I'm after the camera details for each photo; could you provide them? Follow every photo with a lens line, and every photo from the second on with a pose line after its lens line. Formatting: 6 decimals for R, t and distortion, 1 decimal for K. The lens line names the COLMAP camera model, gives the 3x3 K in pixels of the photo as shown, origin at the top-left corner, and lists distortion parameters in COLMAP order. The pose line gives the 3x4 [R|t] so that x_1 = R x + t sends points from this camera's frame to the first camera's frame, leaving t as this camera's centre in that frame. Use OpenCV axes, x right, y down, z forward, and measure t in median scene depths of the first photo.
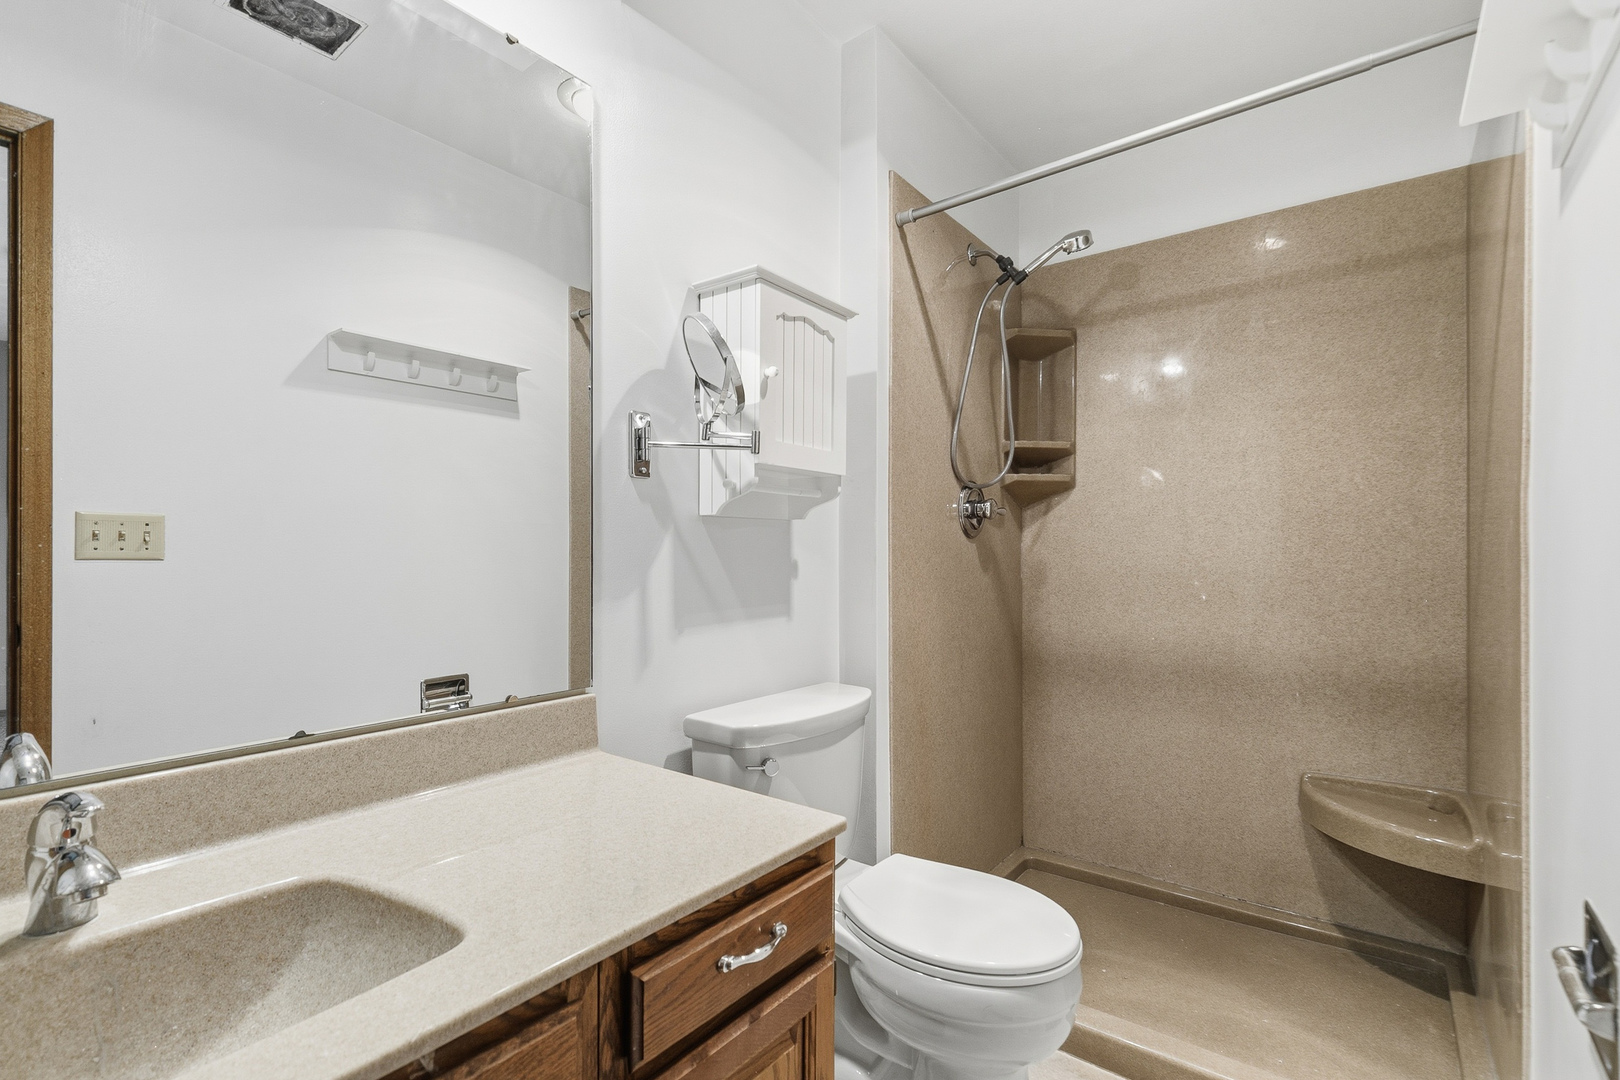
lens RADIAL K [[743.8, 0, 808.3], [0, 743.8, 544.1], [0, 0, 1]] dist [0.002876, -0.001149]
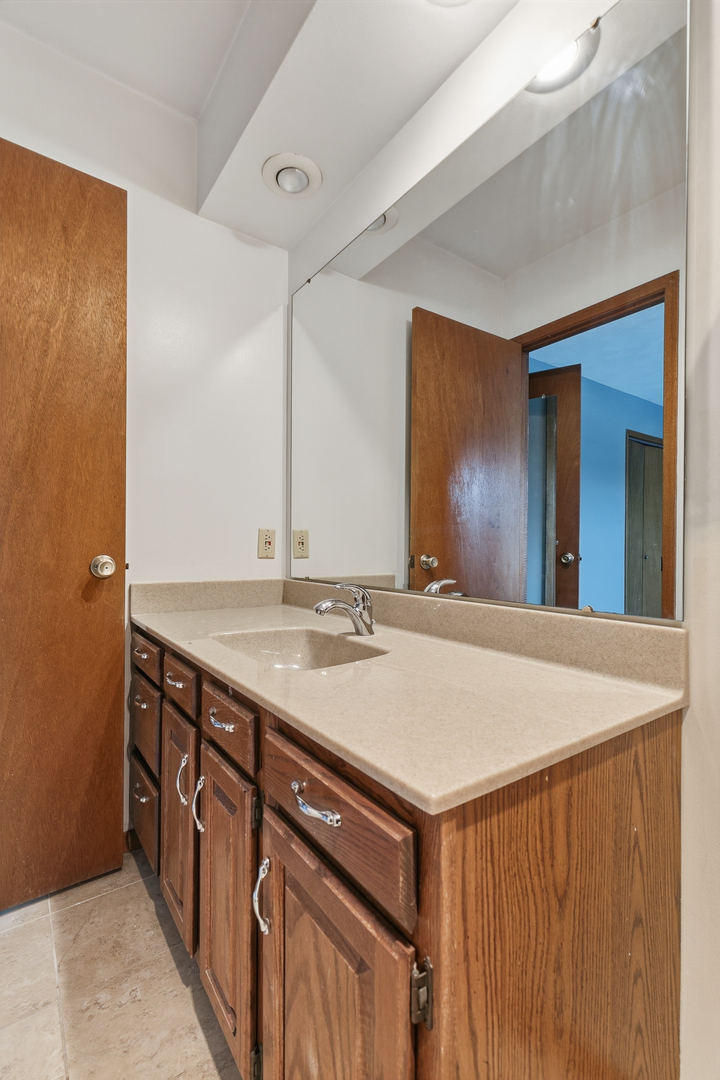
lens RADIAL K [[495.9, 0, 360.1], [0, 495.9, 541.1], [0, 0, 1]] dist [0.002876, -0.001149]
pose [[-0.299392, -0.010985, -0.954067, 0.569950], [-0.001206, 0.999937, -0.011134, 0.152080], [0.954129, -0.002183, -0.299387, 1.197436]]
